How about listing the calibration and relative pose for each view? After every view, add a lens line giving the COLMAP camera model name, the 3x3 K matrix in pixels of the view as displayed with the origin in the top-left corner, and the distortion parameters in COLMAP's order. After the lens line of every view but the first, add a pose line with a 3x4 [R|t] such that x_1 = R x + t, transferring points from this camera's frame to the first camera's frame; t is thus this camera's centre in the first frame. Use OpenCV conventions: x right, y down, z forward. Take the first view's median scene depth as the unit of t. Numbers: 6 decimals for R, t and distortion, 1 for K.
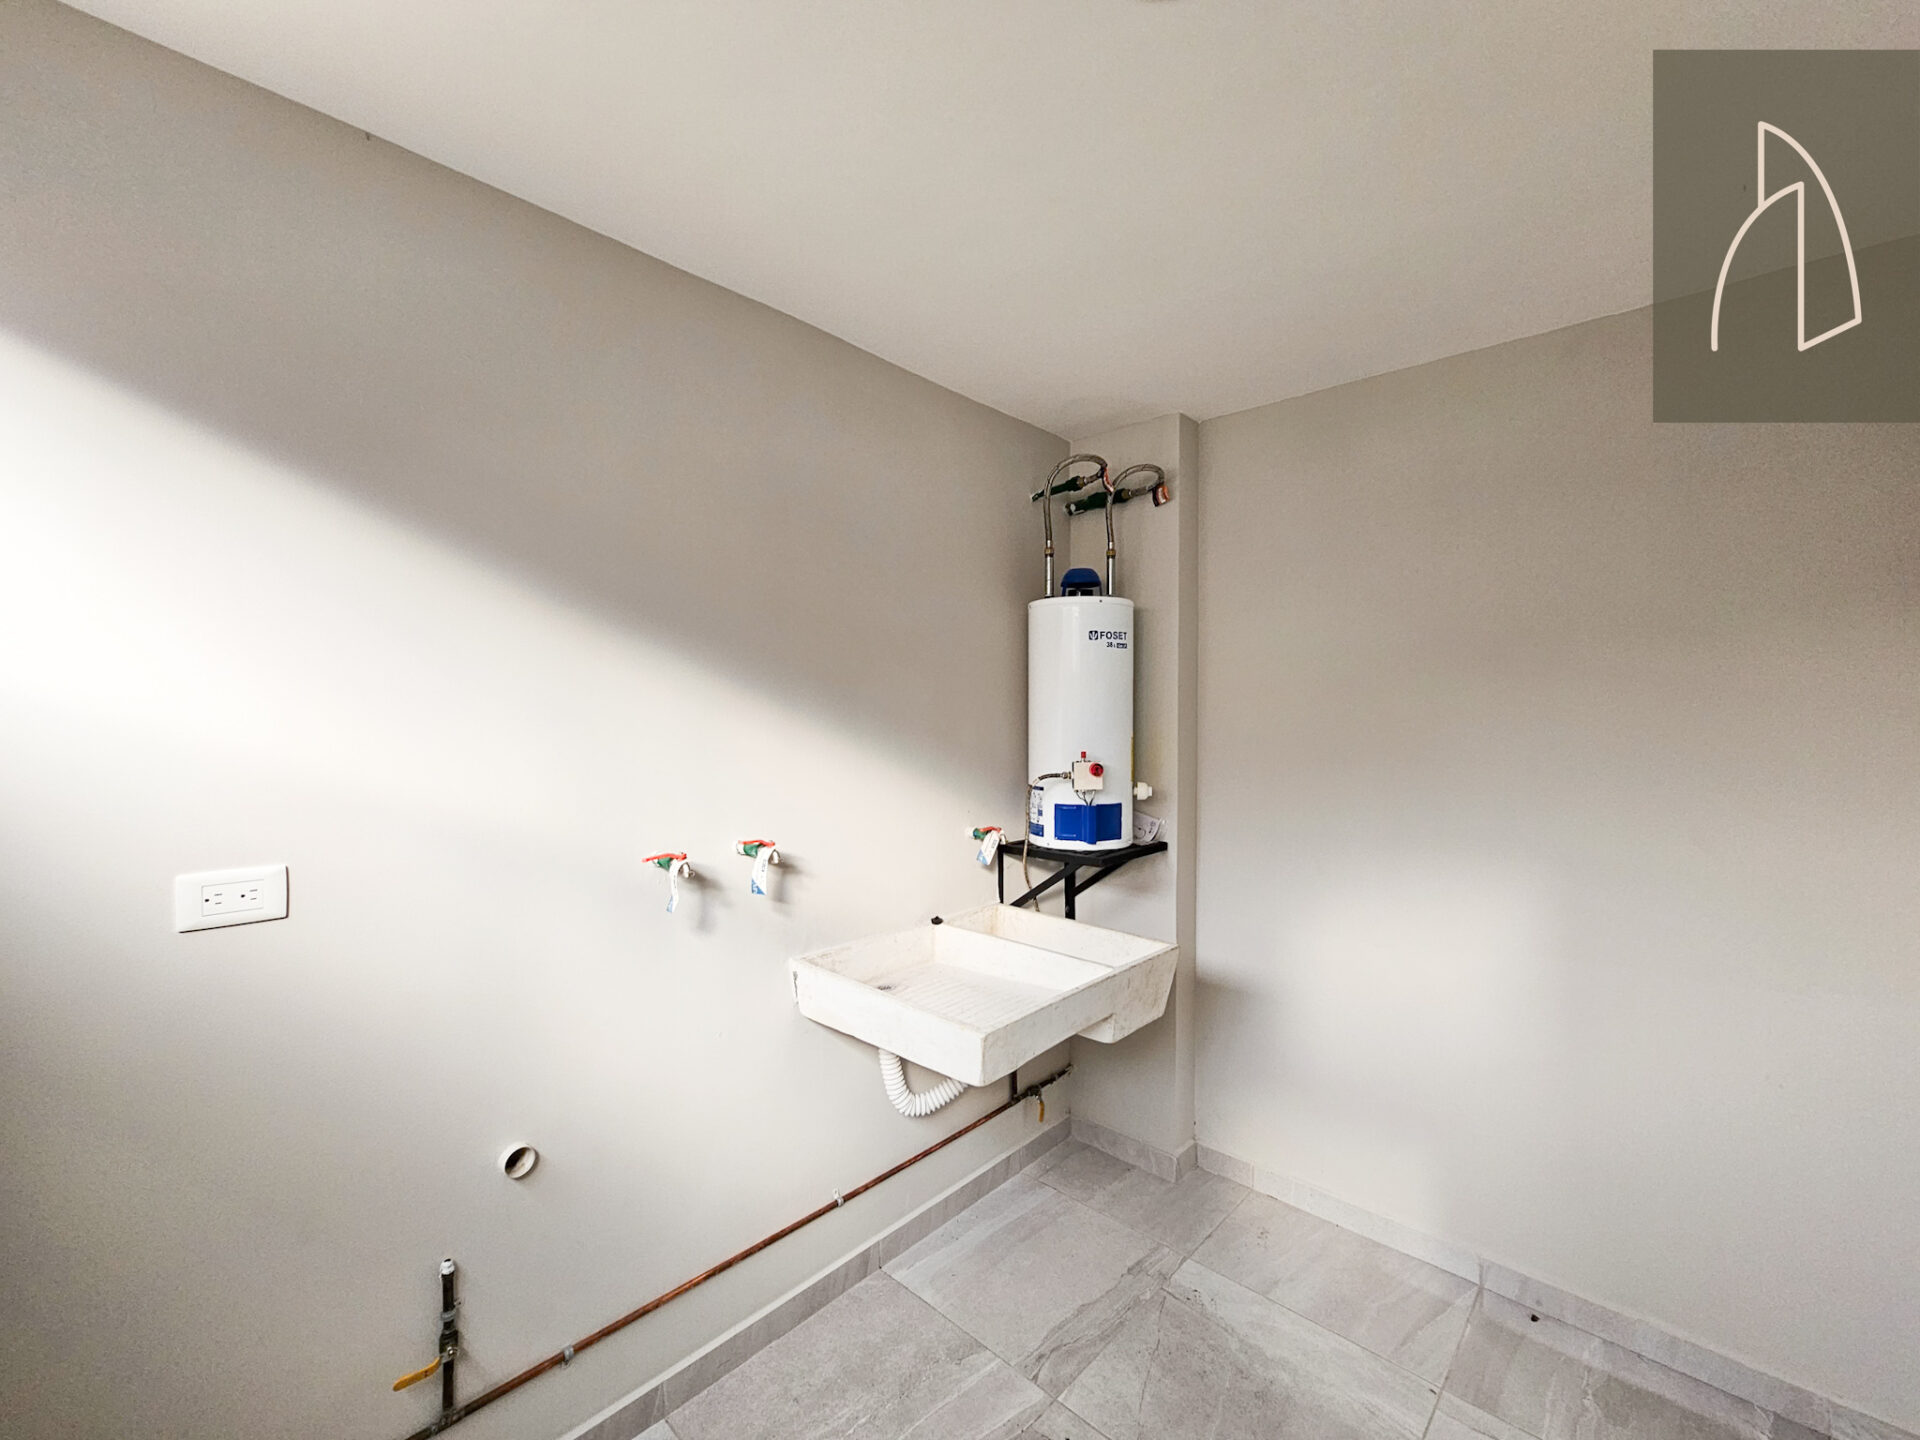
lens RADIAL K [[784.7, 0, 949.6], [0, 784.7, 724.8], [0, 0, 1]] dist [-0.003436, 0.000501]
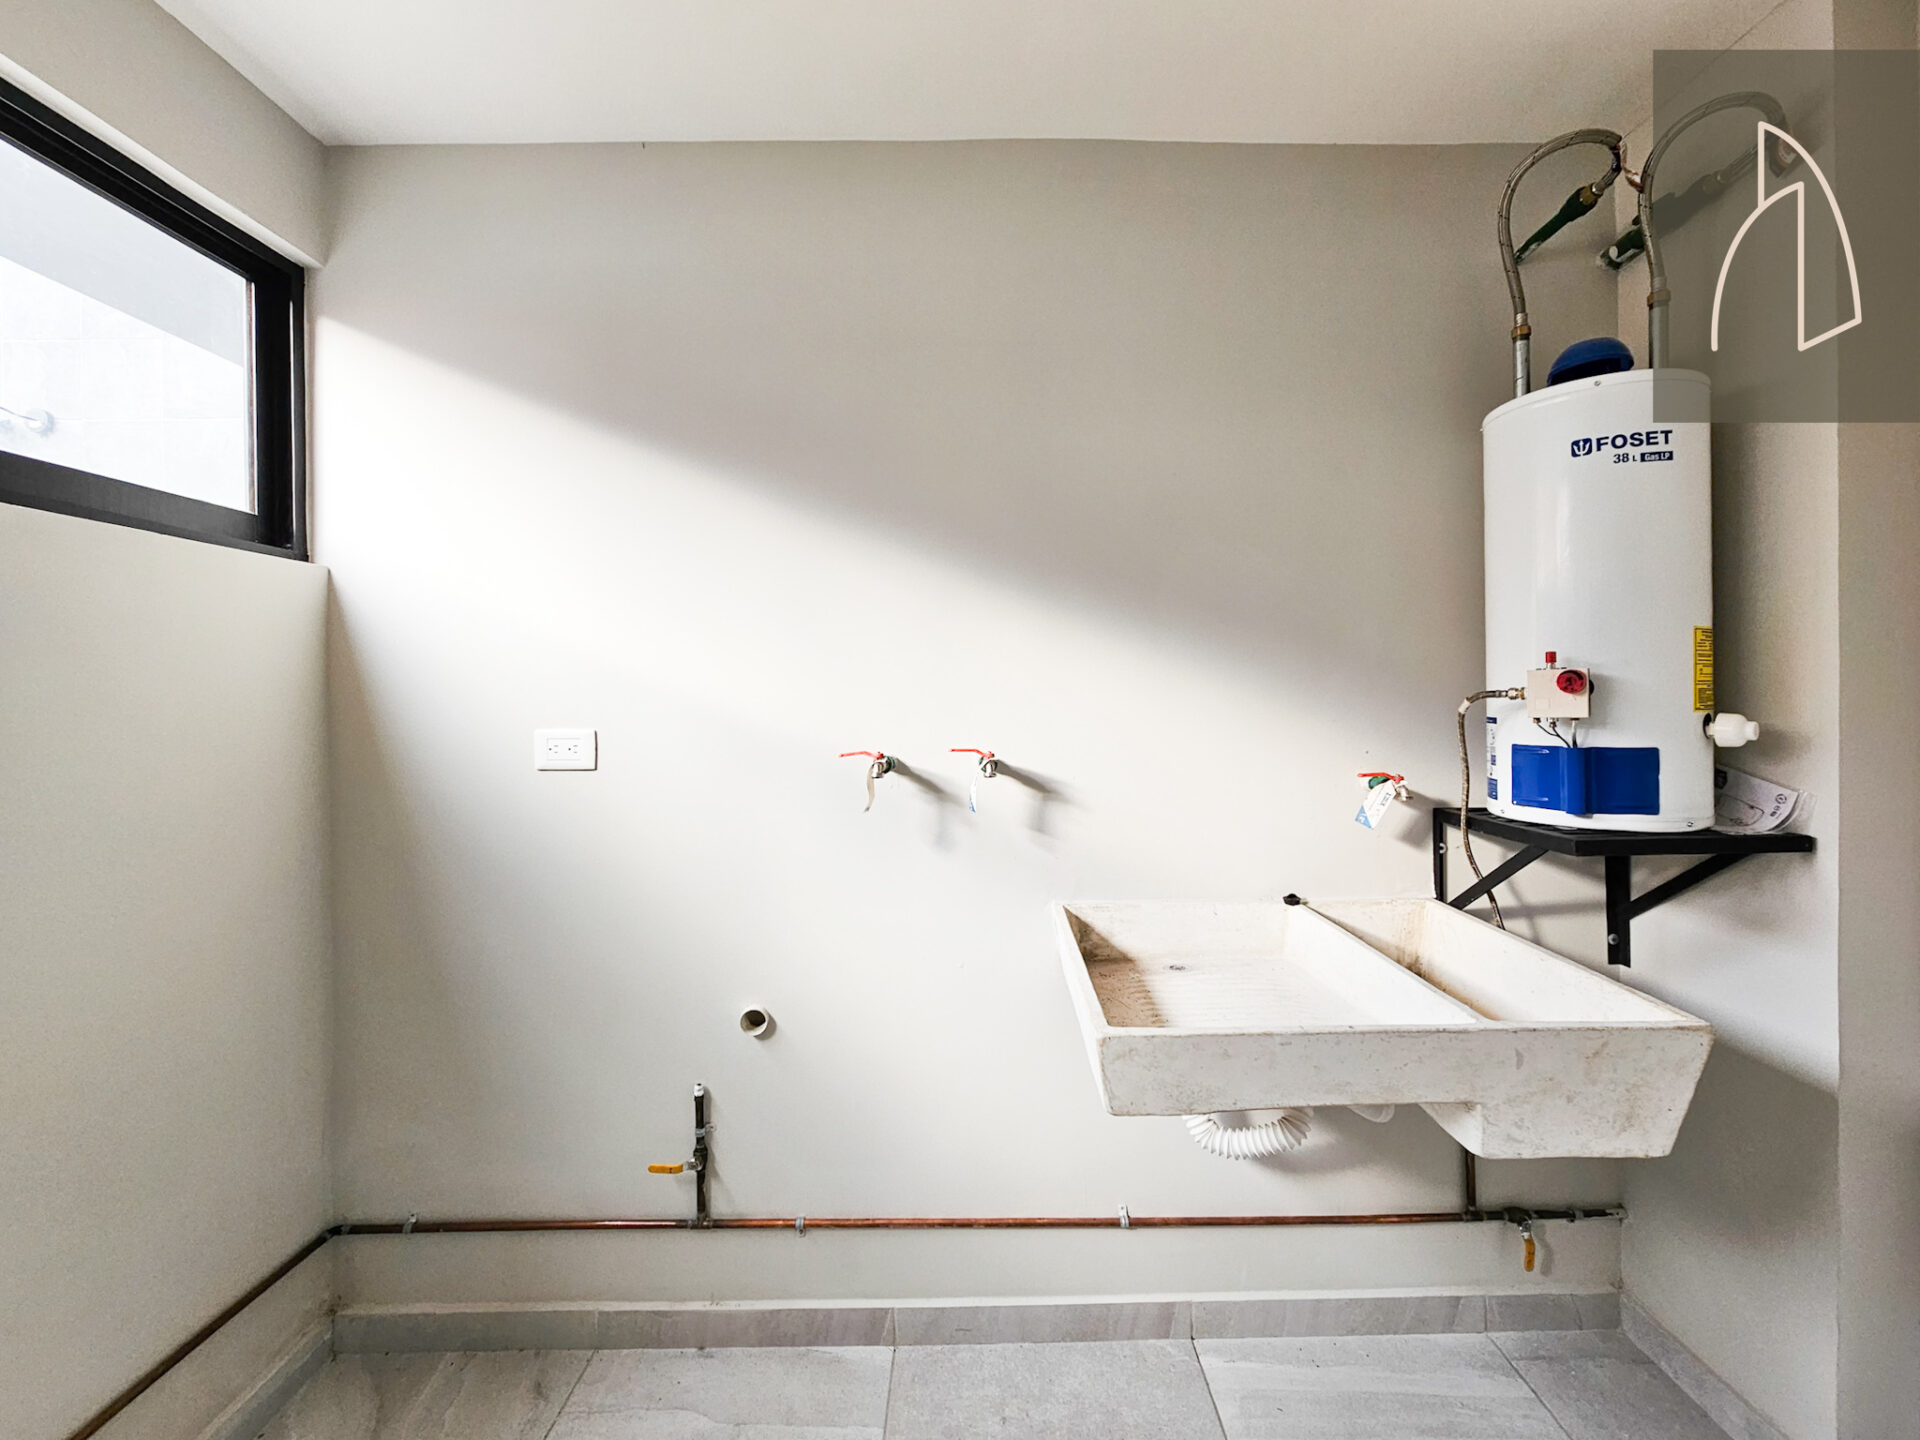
lens RADIAL K [[784.7, 0, 965.0], [0, 784.7, 703.5], [0, 0, 1]] dist [-0.003436, 0.000501]
pose [[0.692727, 0.000256, -0.721200, 0.281535], [-0.002610, 0.999994, -0.002152, 0.072762], [0.721195, 0.003373, 0.692724, 0.287691]]
